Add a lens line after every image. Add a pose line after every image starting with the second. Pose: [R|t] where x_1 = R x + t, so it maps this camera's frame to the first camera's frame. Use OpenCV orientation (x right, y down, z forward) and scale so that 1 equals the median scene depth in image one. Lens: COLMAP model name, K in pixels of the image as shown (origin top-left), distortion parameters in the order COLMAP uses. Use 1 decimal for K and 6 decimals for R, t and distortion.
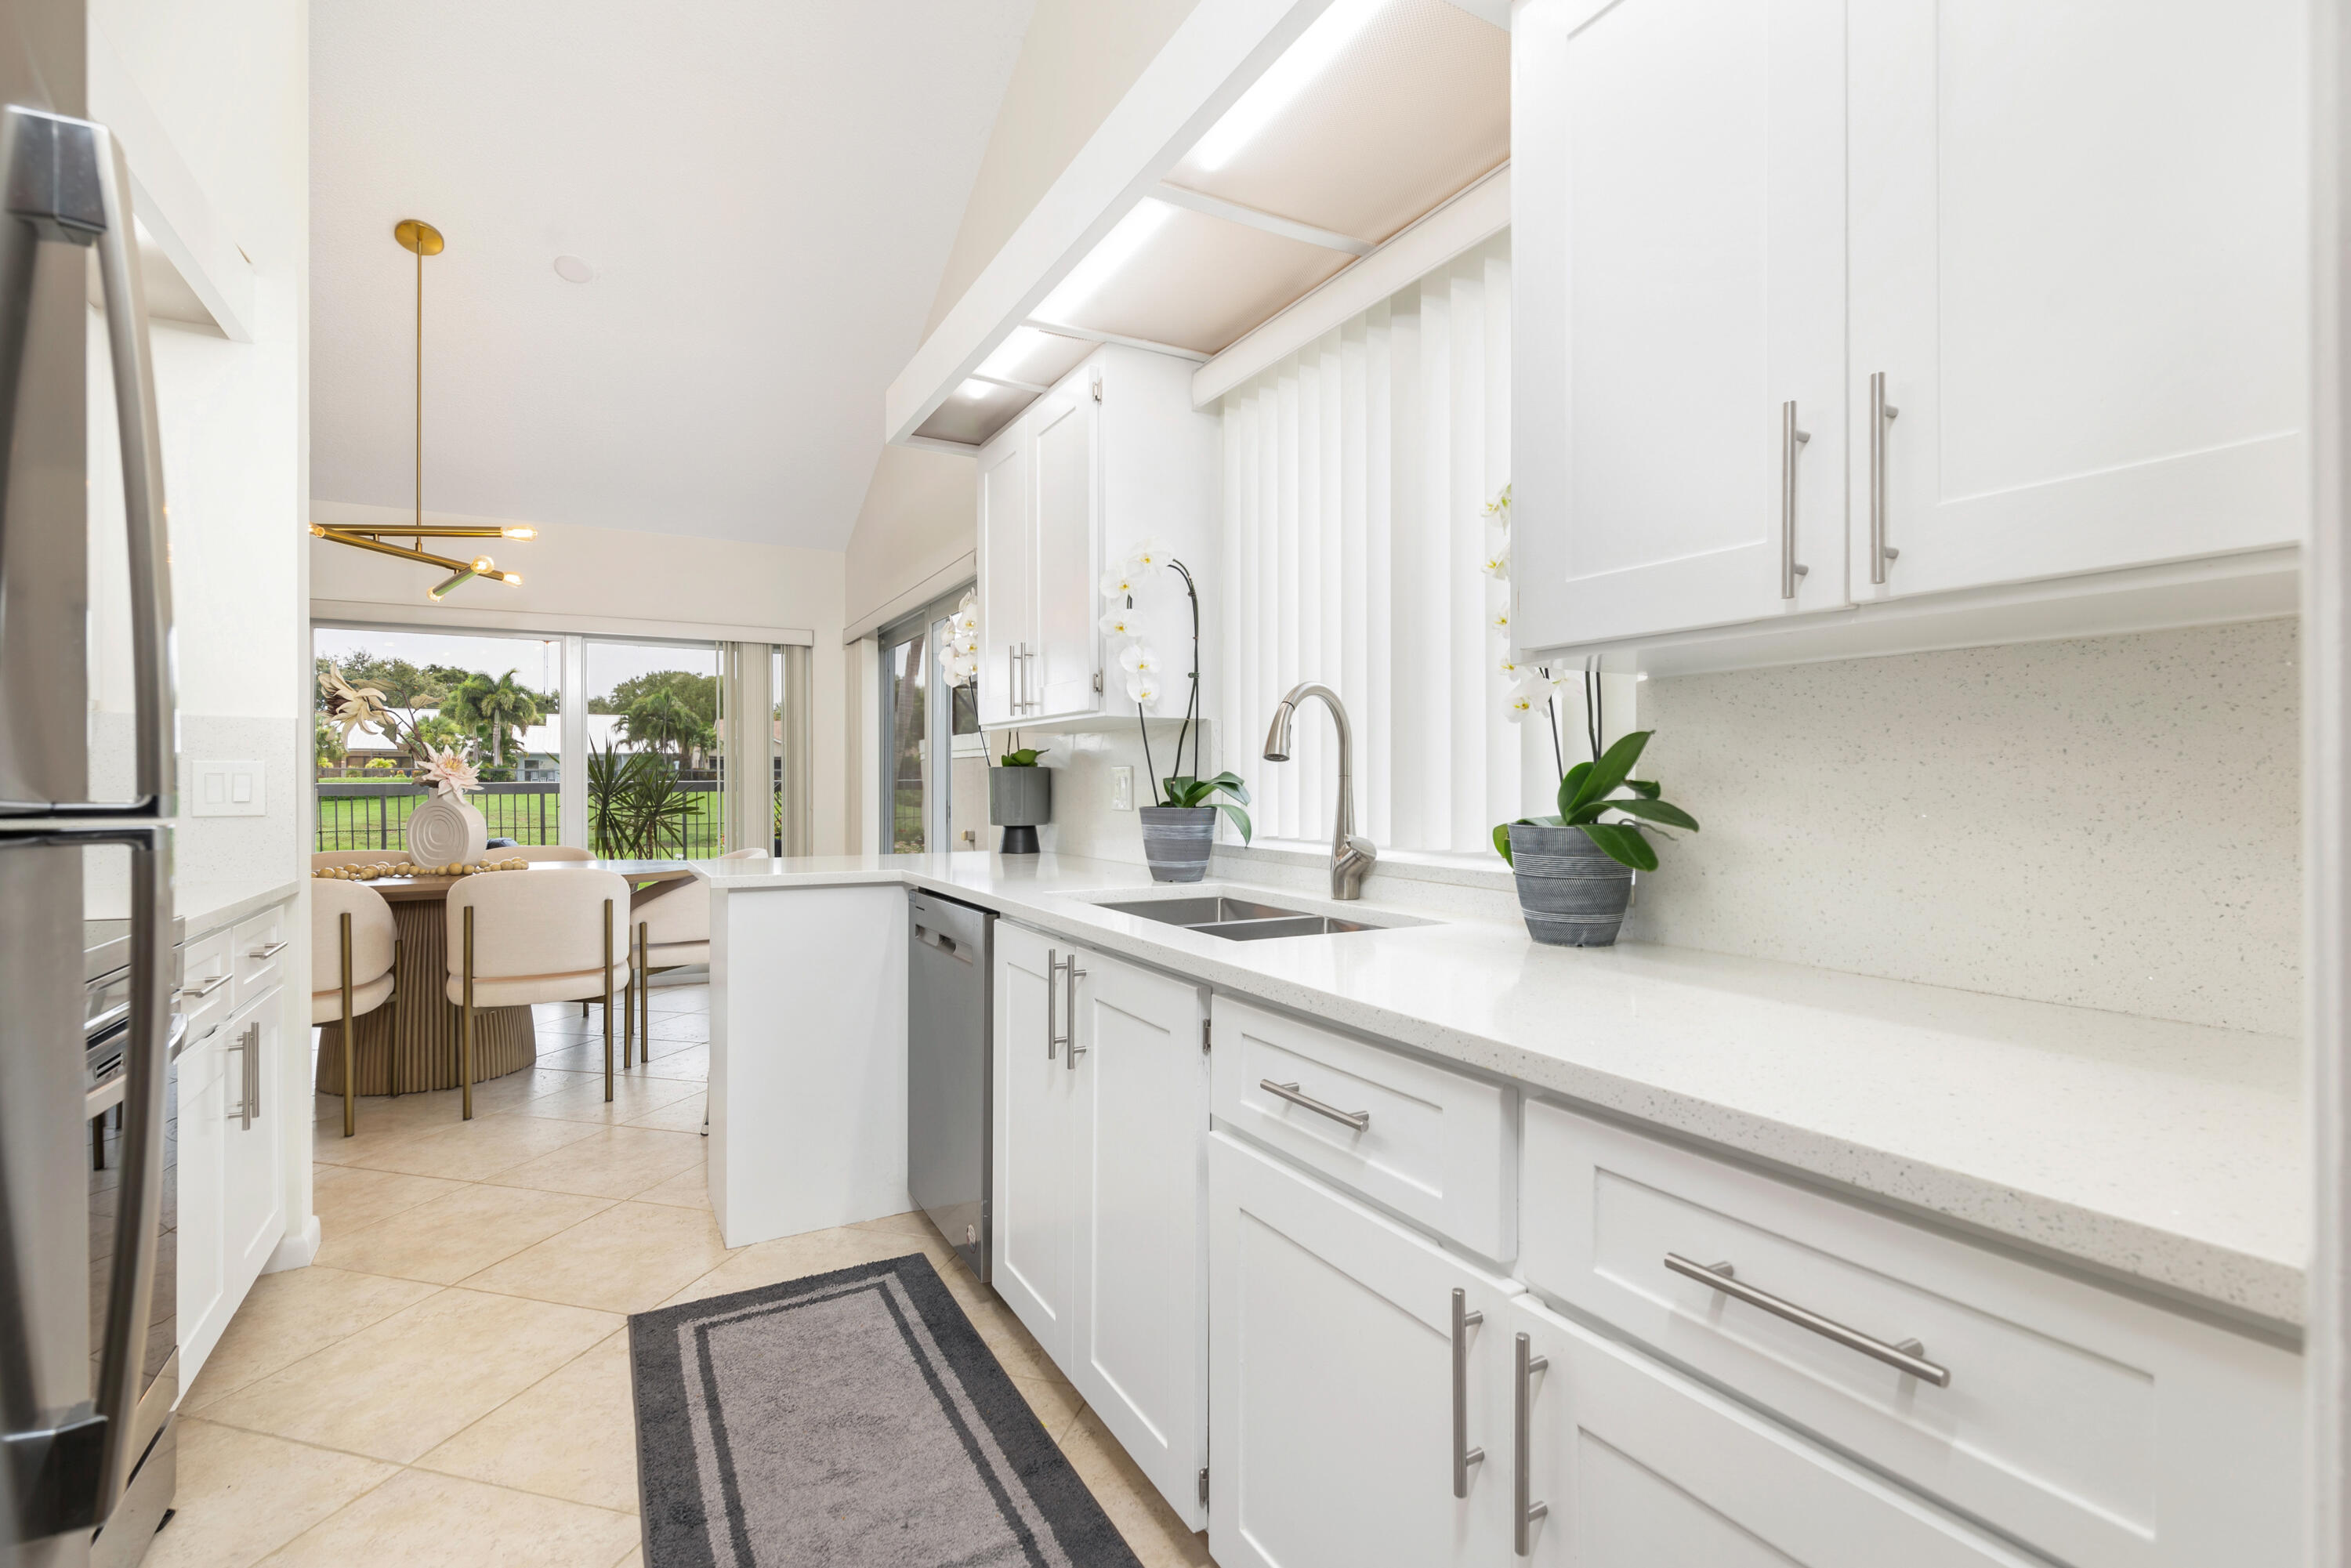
lens RADIAL K [[1081.7, 0, 1177.5], [0, 1081.7, 781.6], [0, 0, 1]] dist [-0.002950, -0.000266]
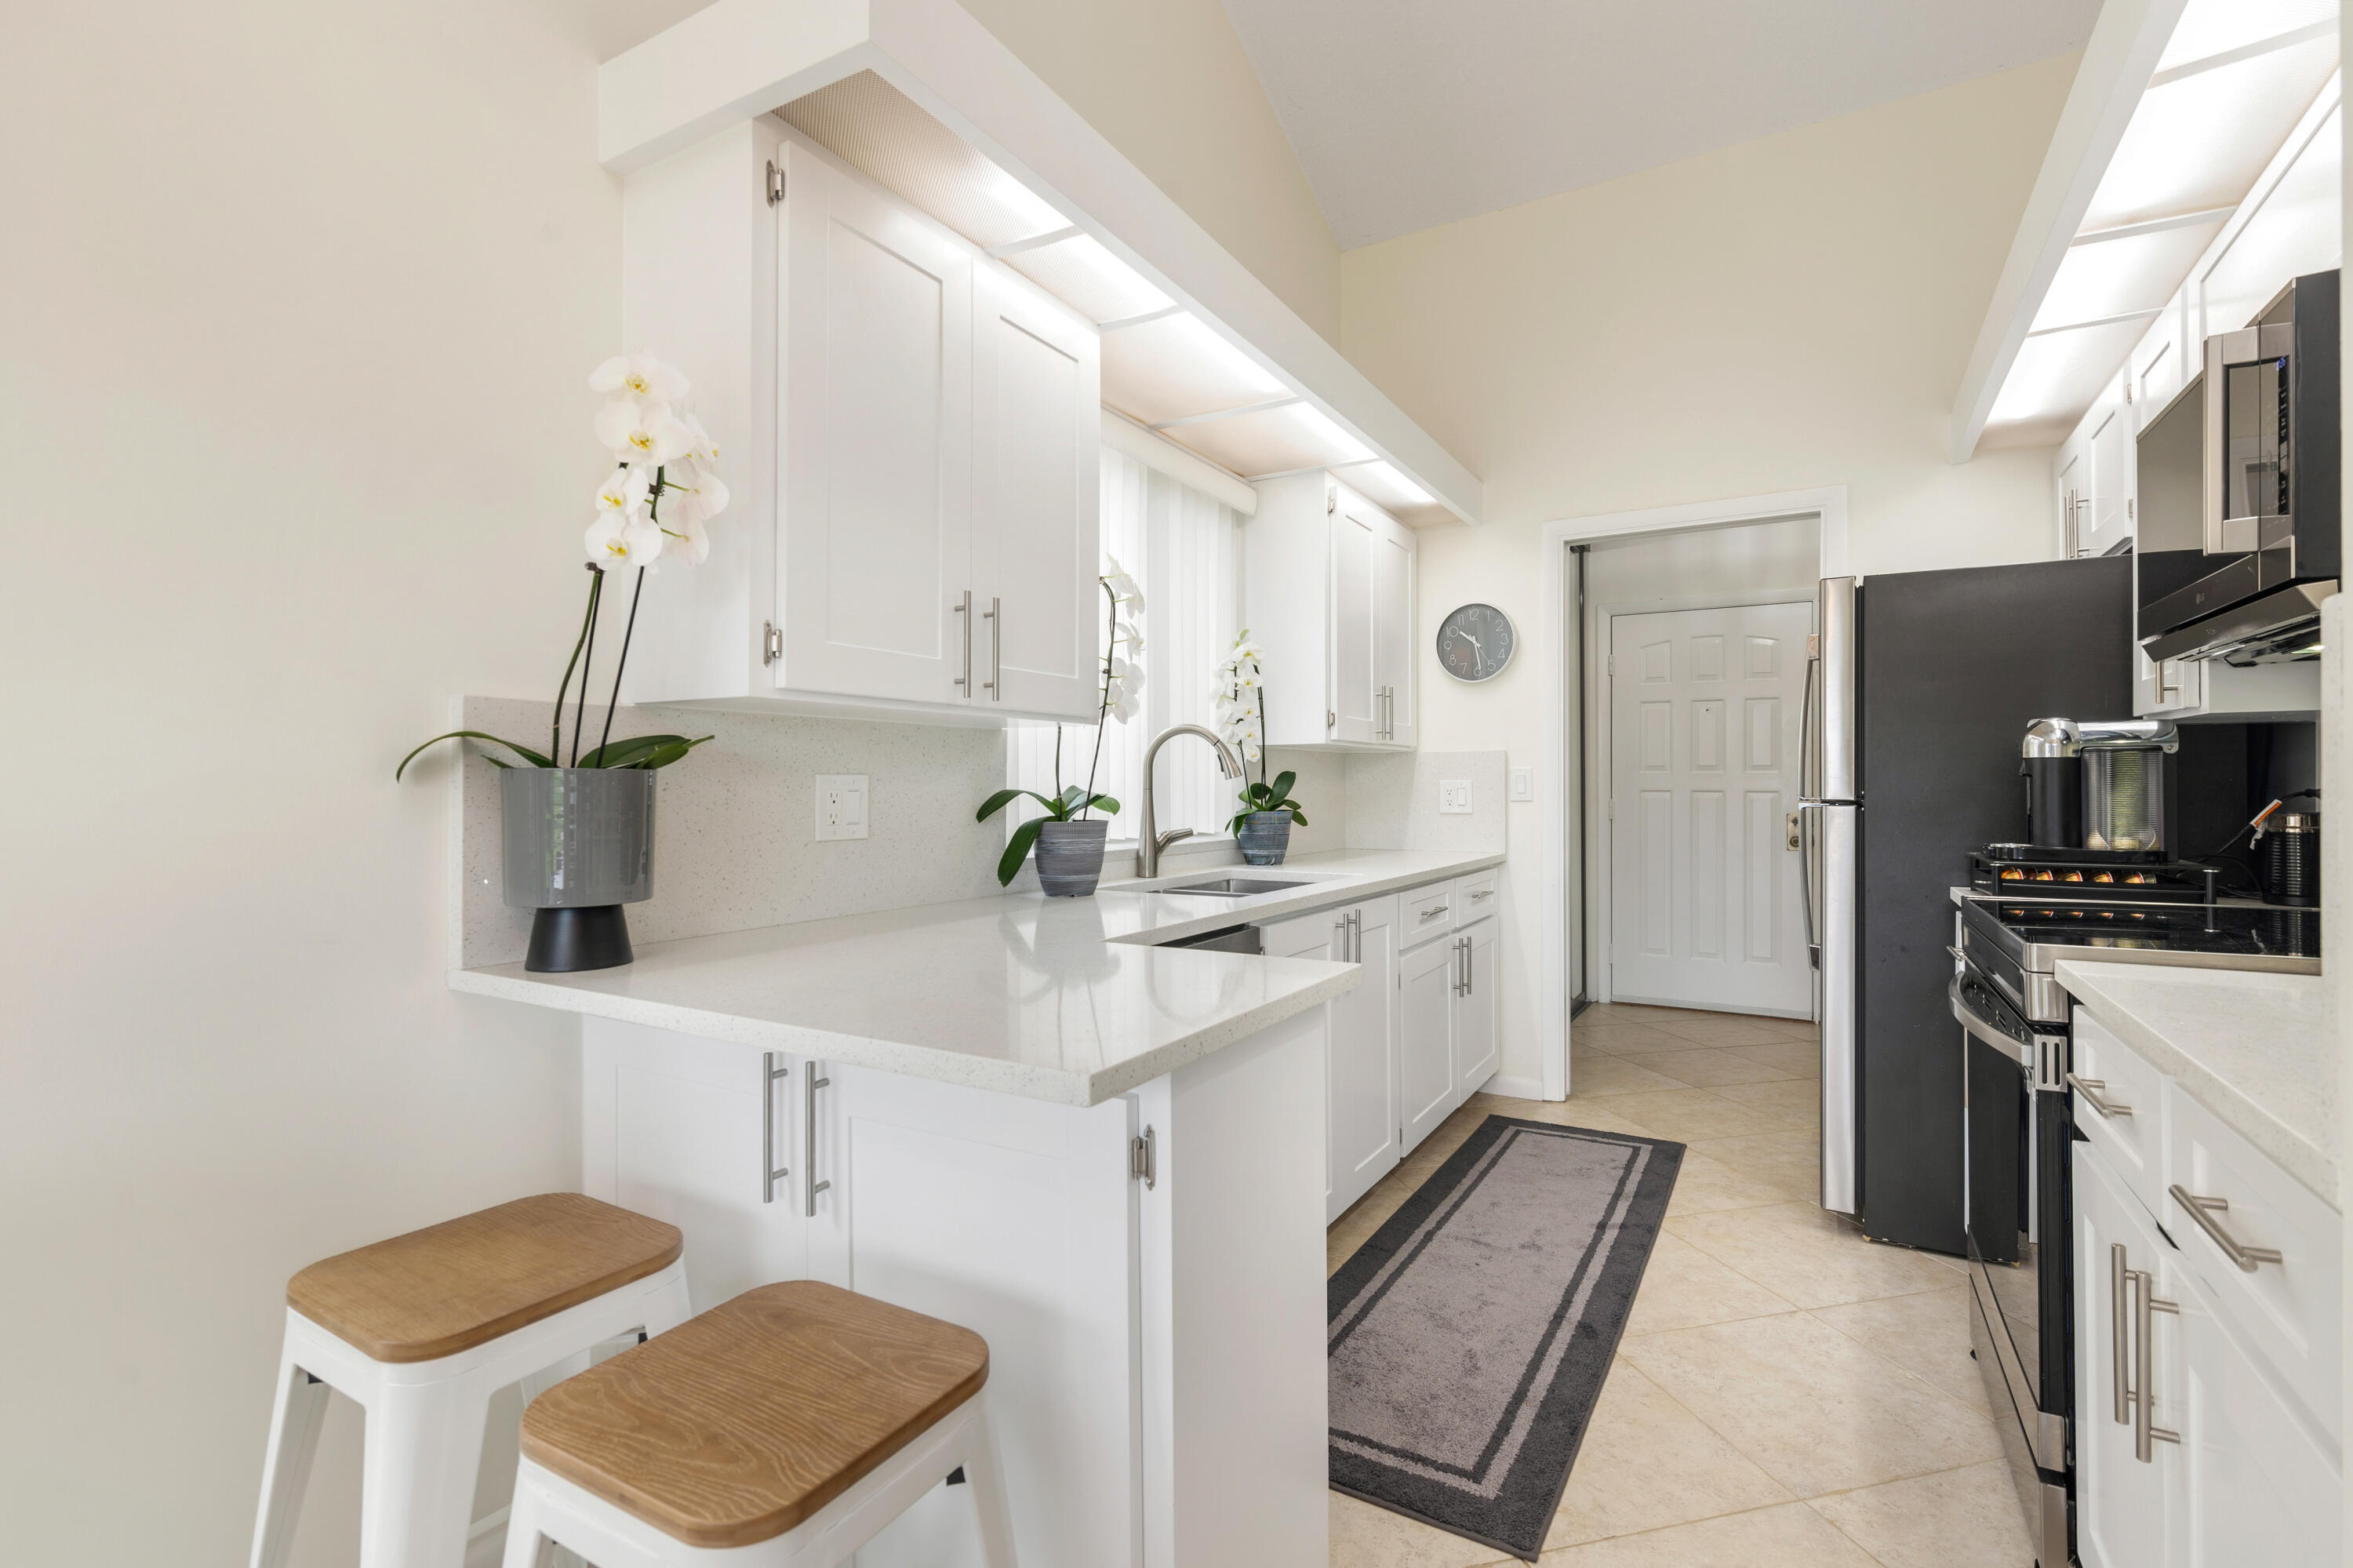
lens RADIAL K [[1082.7, 0, 1192.9], [0, 1082.7, 771.8], [0, 0, 1]] dist [-0.002950, -0.000266]
pose [[-0.517515, 0.013815, 0.855562, -1.156774], [0.010692, 0.999896, -0.009678, -0.016903], [-0.855607, 0.004139, -0.517609, 1.792404]]
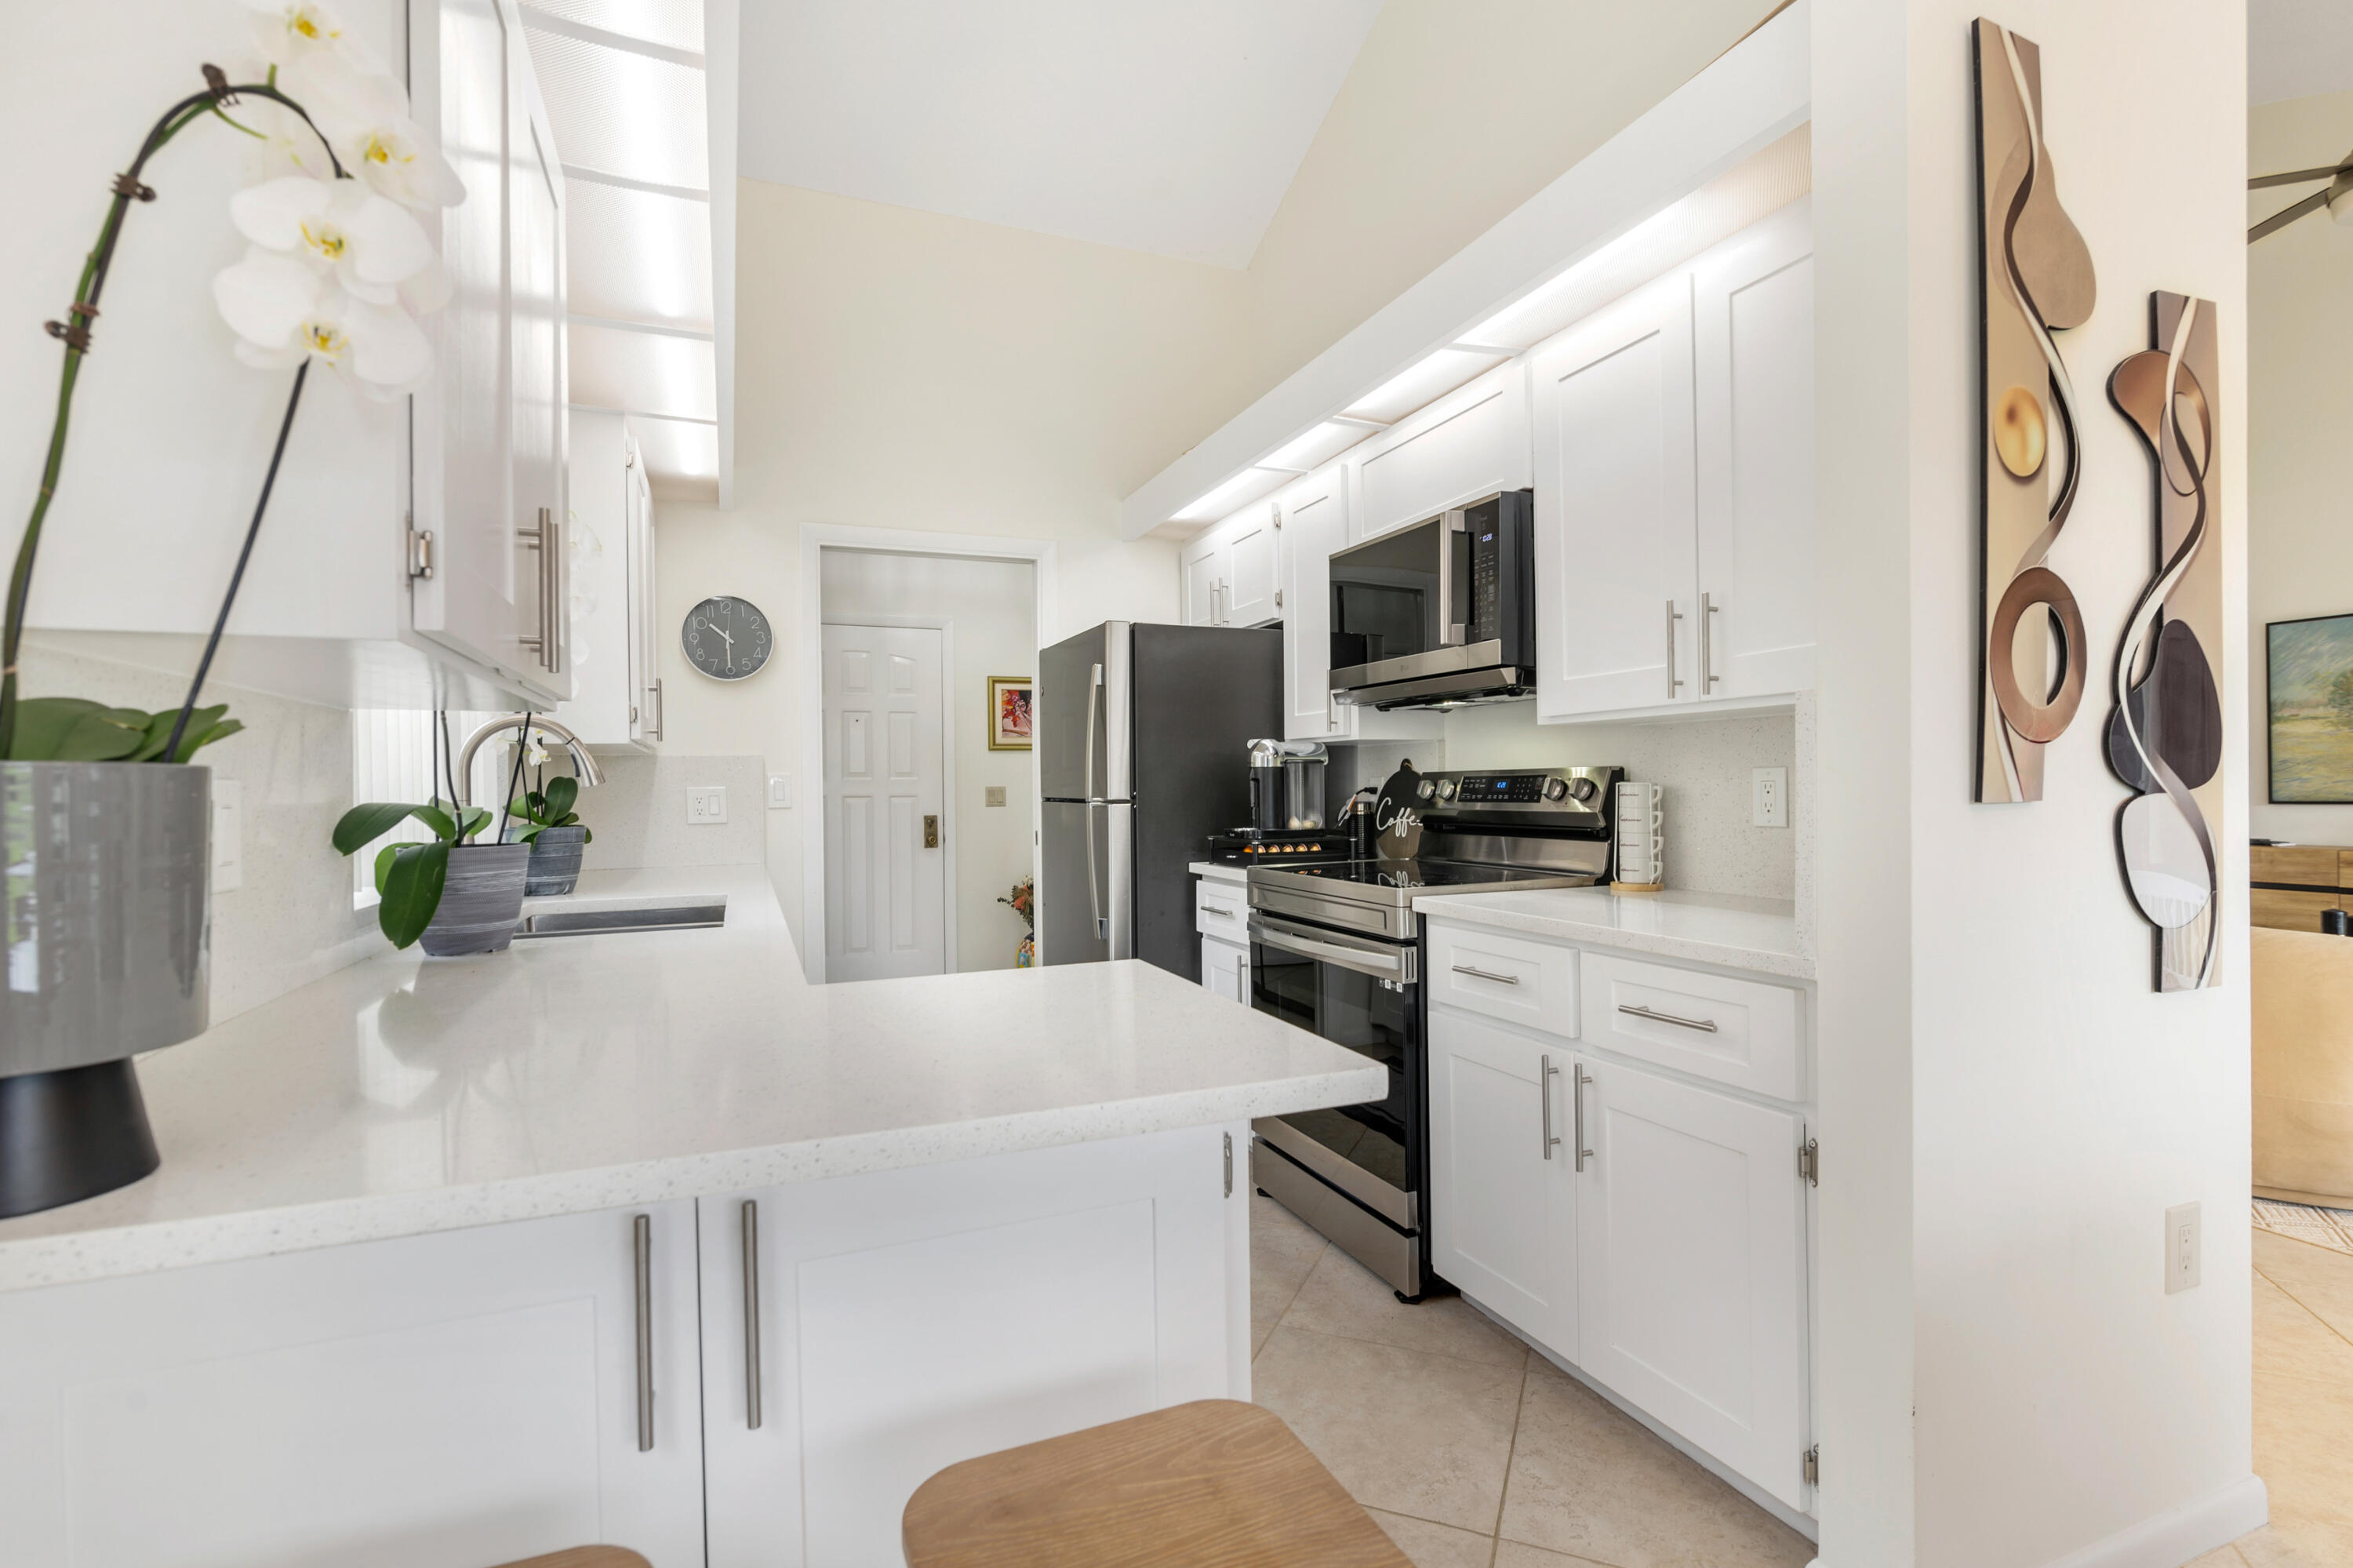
lens RADIAL K [[1082.7, 0, 1195.8], [0, 1082.7, 789.1], [0, 0, 1]] dist [-0.002950, -0.000266]
pose [[-0.994970, 0.014737, 0.099088, -0.679824], [0.015936, 0.999809, 0.011322, -0.020047], [-0.098902, 0.012844, -0.995014, 2.083868]]
